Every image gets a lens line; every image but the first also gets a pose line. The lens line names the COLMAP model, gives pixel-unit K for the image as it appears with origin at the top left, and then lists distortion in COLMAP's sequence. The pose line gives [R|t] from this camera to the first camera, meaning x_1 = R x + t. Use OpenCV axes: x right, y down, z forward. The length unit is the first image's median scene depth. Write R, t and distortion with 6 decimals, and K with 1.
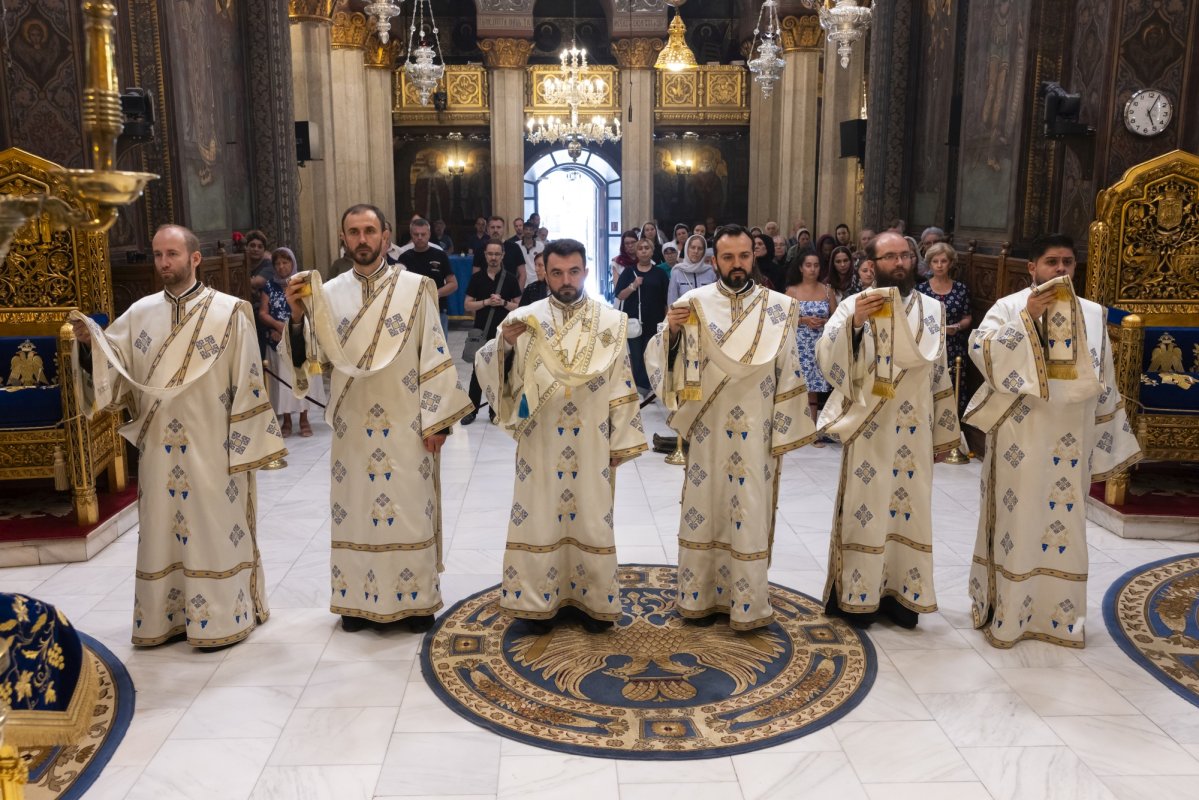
lens RADIAL K [[993.4, 0, 599.5], [0, 993.4, 400.0], [0, 0, 1]] dist [-0.001455, 0.009909]
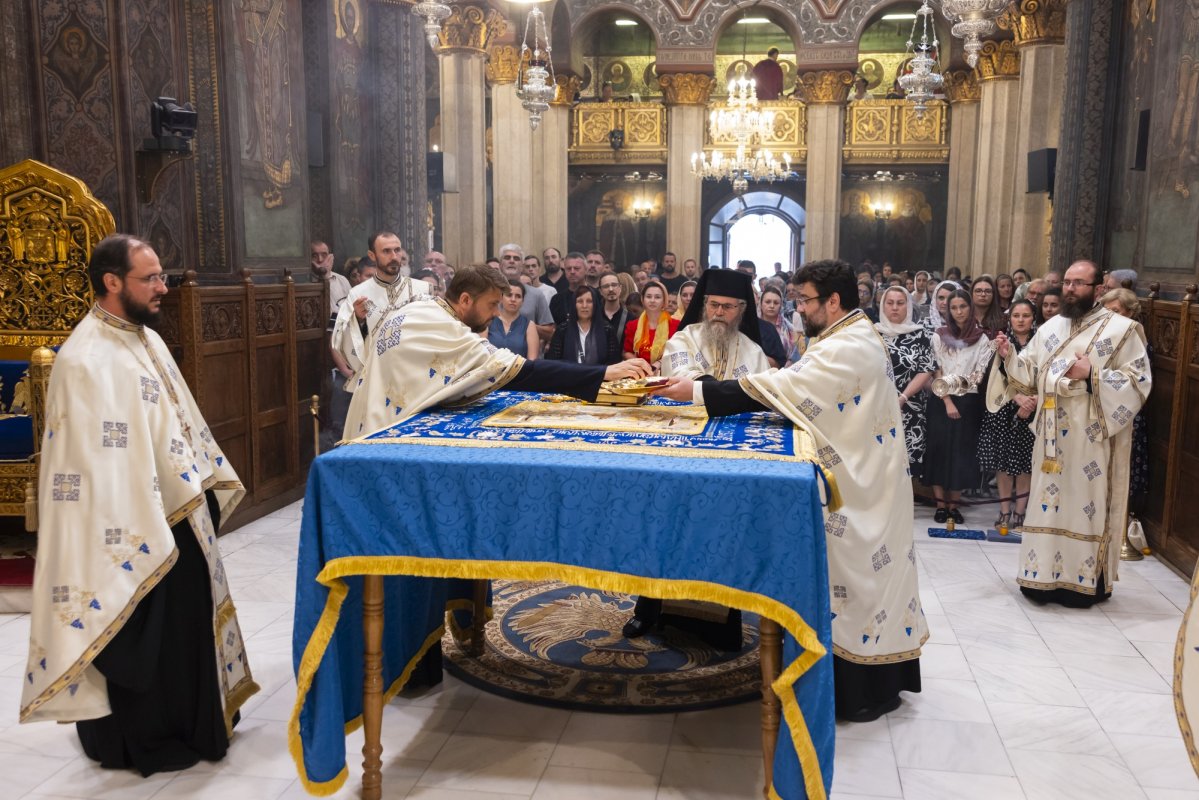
lens RADIAL K [[1008.8, 0, 649.8], [0, 1008.8, 402.1], [0, 0, 1]] dist [0.005738, 0.006822]
pose [[0.984815, 0.039212, -0.169123, 0.115398], [-0.047434, 0.997867, -0.044851, -0.008270], [0.167003, 0.052192, 0.984574, 0.128714]]
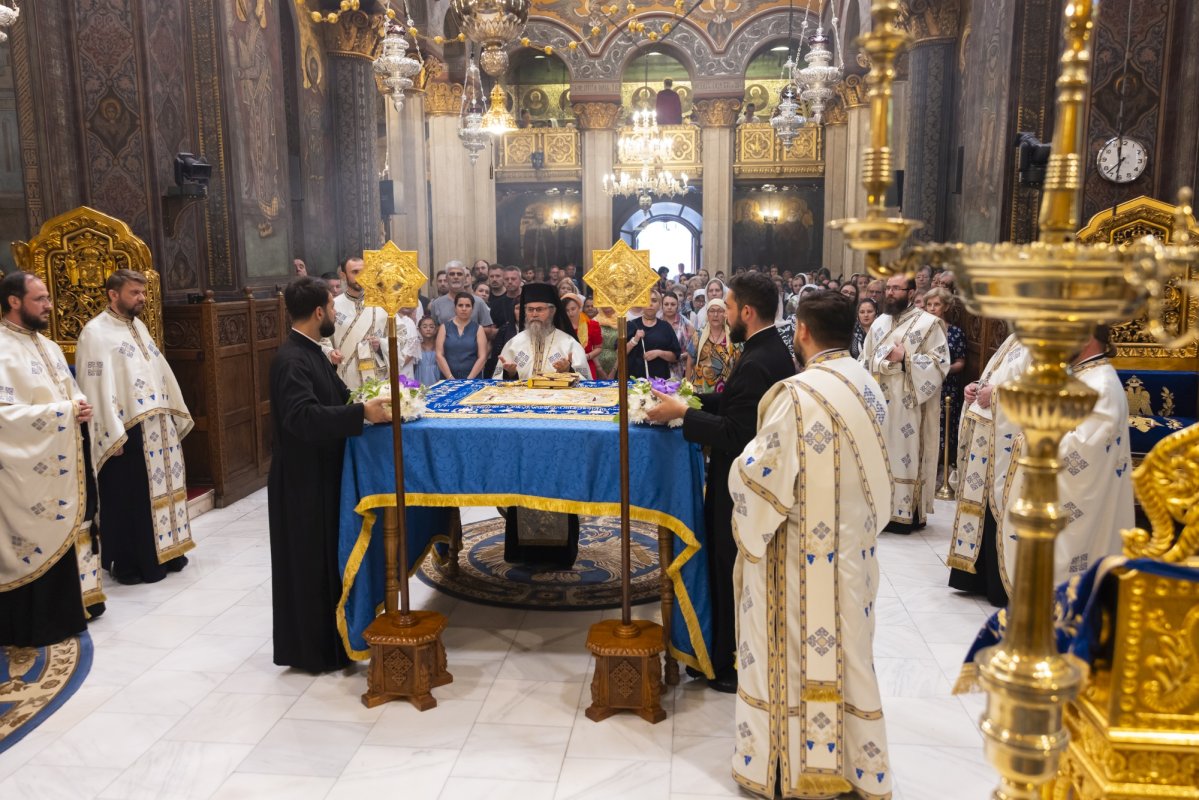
lens RADIAL K [[921.6, 0, 599.5], [0, 921.6, 400.0], [0, 0, 1]] dist [0.008649, 0.006075]
pose [[0.990406, 0.018002, -0.137012, 0.131803], [-0.022895, 0.999152, -0.034217, 0.000750], [0.136280, 0.037026, 0.989978, -0.000275]]
